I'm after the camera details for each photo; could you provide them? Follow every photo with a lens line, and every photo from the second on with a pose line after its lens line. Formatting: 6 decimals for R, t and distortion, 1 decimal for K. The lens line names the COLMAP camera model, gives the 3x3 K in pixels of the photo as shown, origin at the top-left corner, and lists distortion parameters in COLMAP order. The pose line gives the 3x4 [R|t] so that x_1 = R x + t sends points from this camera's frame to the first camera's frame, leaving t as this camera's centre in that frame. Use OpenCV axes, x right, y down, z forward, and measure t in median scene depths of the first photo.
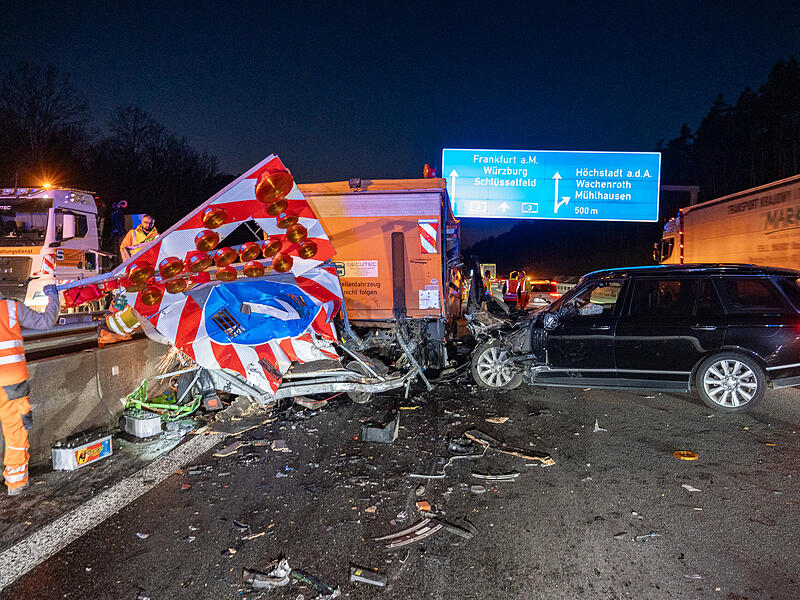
lens RADIAL K [[603.2, 0, 402.6], [0, 603.2, 297.7], [0, 0, 1]] dist [-0.025712, 0.006249]
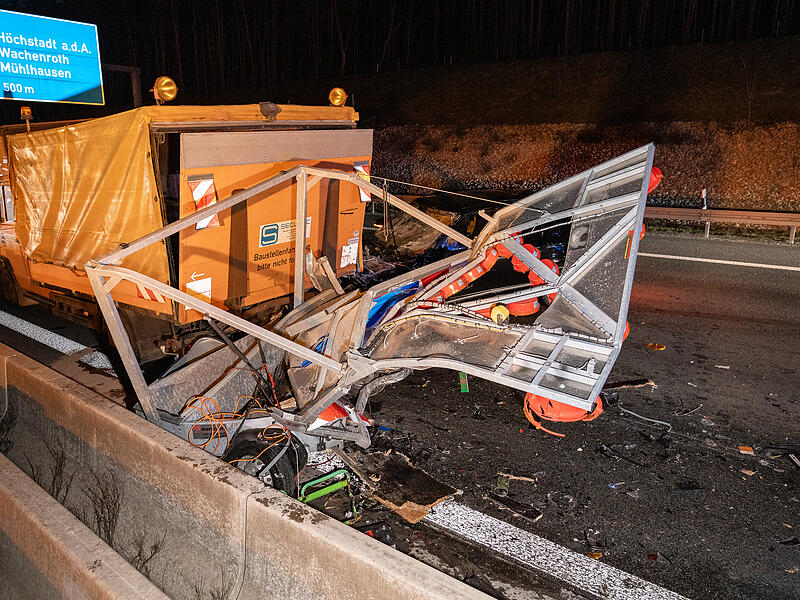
lens RADIAL K [[603.2, 0, 402.6], [0, 603.2, 297.7], [0, 0, 1]] dist [-0.025712, 0.006249]
pose [[0.542871, -0.222023, 0.809936, -0.641536], [0.052281, 0.971485, 0.231265, -0.137007], [-0.838187, -0.083203, 0.538999, 0.493798]]
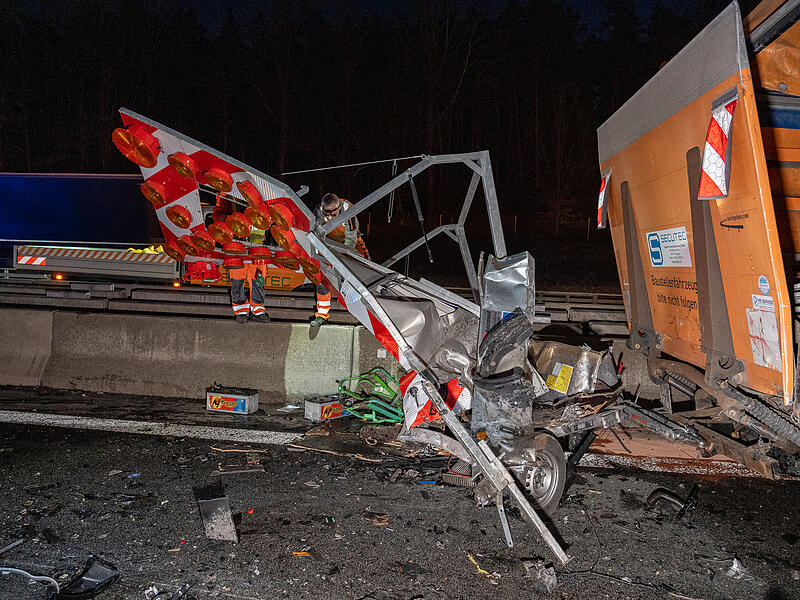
lens RADIAL K [[600.2, 0, 399.3], [0, 600.2, 301.8], [0, 0, 1]] dist [-0.037298, 0.011200]
pose [[-0.021408, 0.075818, -0.996892, 0.379006], [-0.069704, 0.994581, 0.077139, -0.029522], [0.997338, 0.071139, -0.016007, 0.840578]]
